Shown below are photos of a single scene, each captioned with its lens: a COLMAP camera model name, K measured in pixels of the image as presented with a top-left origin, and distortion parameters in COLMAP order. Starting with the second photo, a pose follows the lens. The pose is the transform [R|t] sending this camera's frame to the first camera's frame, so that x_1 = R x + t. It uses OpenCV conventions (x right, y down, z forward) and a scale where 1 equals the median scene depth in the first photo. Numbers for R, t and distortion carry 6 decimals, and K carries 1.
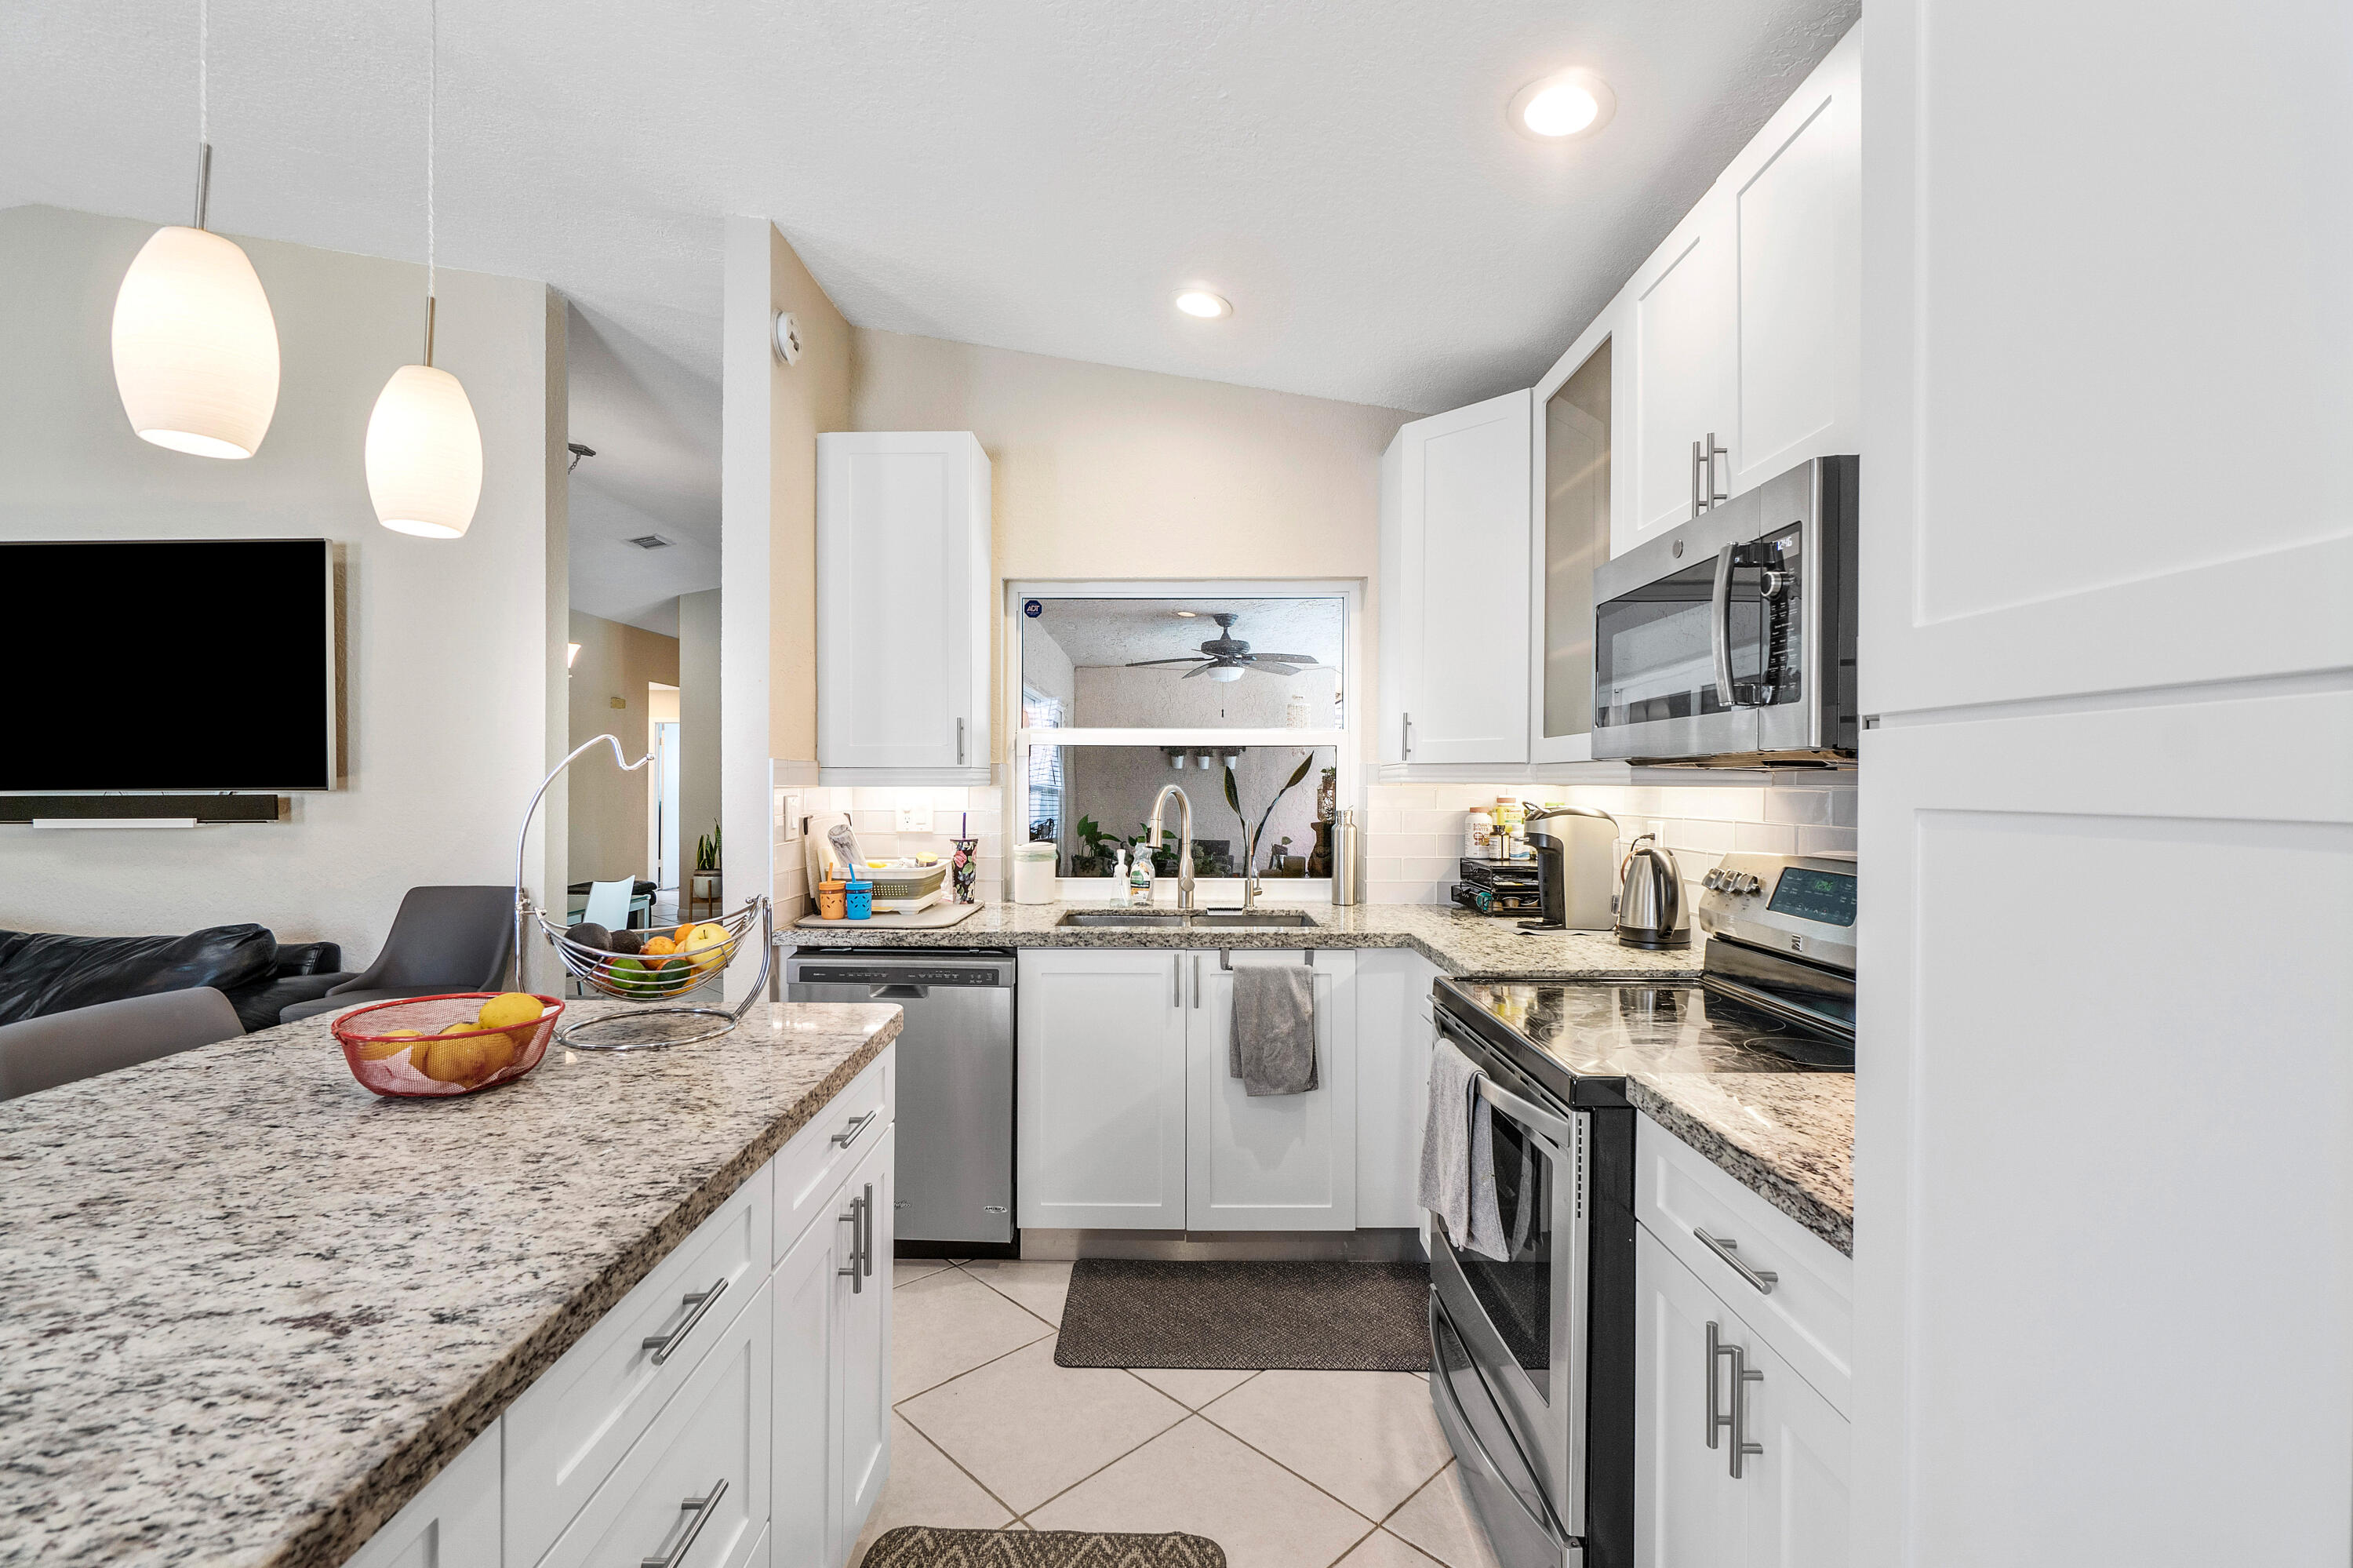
lens RADIAL K [[1071.0, 0, 1155.9], [0, 1071.0, 778.4], [0, 0, 1]] dist [-0.003428, 0.000462]
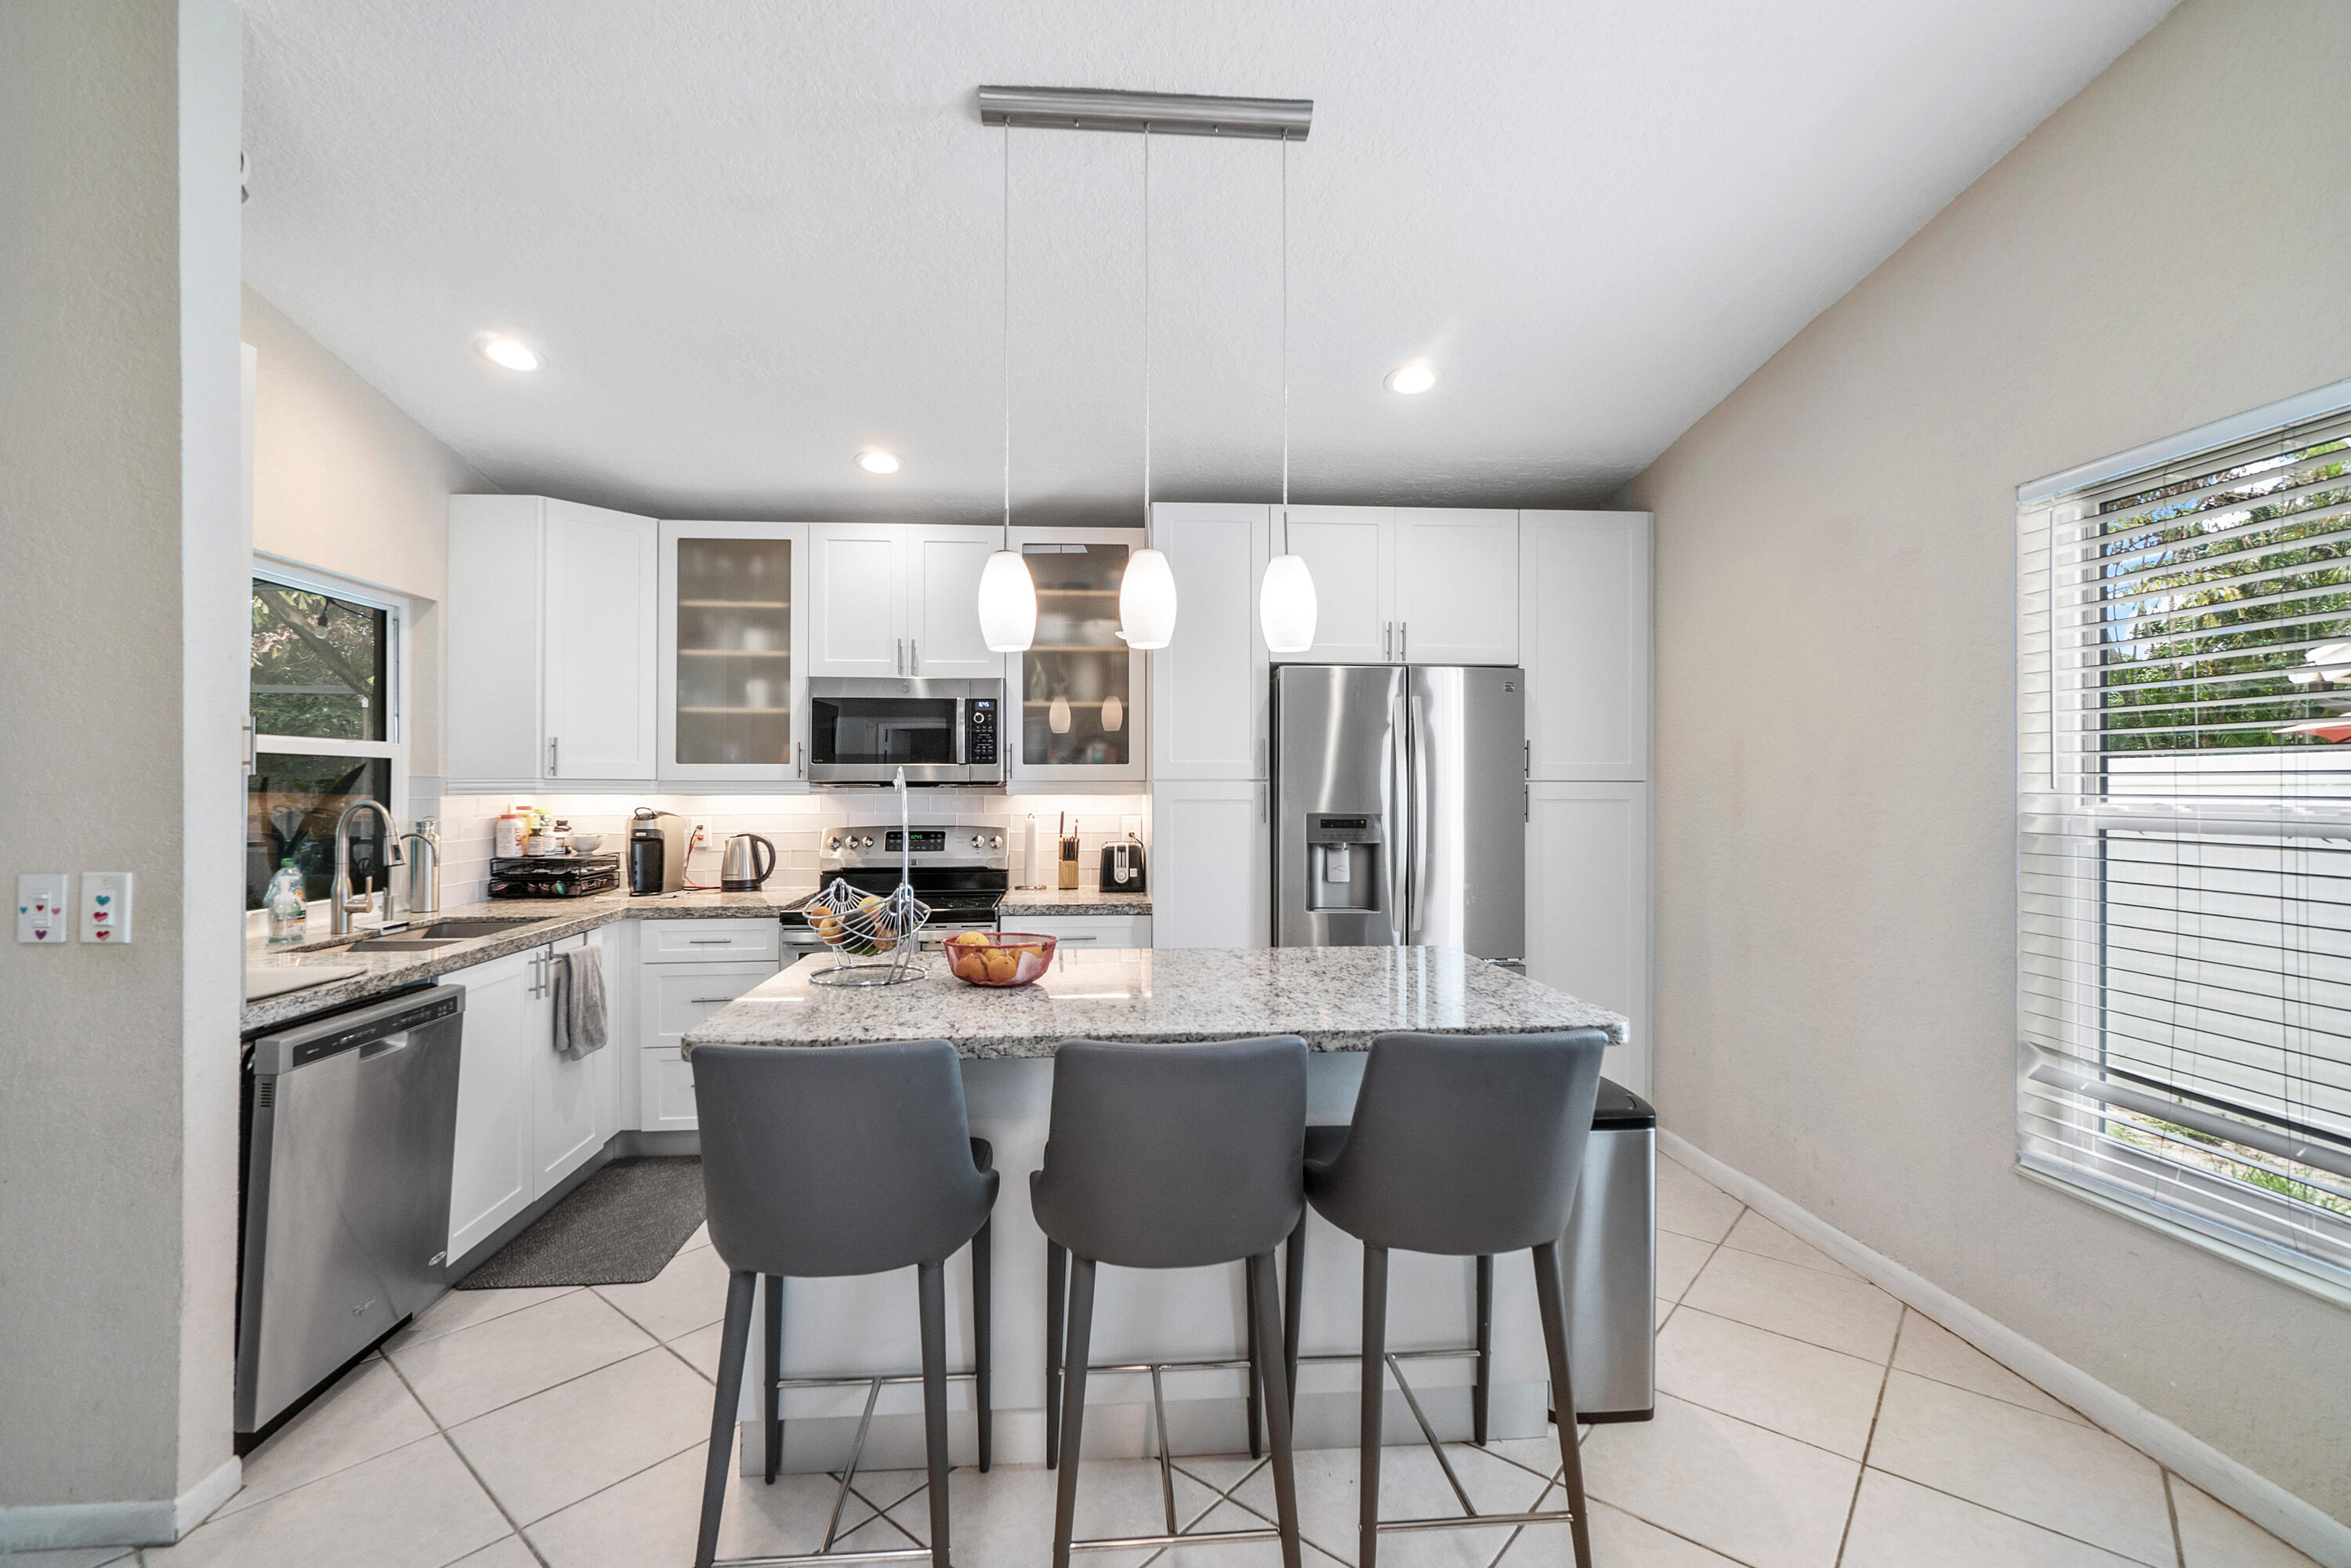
lens RADIAL K [[1070.0, 0, 1133.6], [0, 1070.0, 770.5], [0, 0, 1]] dist [-0.003428, 0.000462]
pose [[-0.098336, 0.009934, 0.995104, -1.129557], [-0.000344, 0.999950, -0.010016, -0.012787], [-0.995153, -0.001327, -0.098328, 0.483269]]
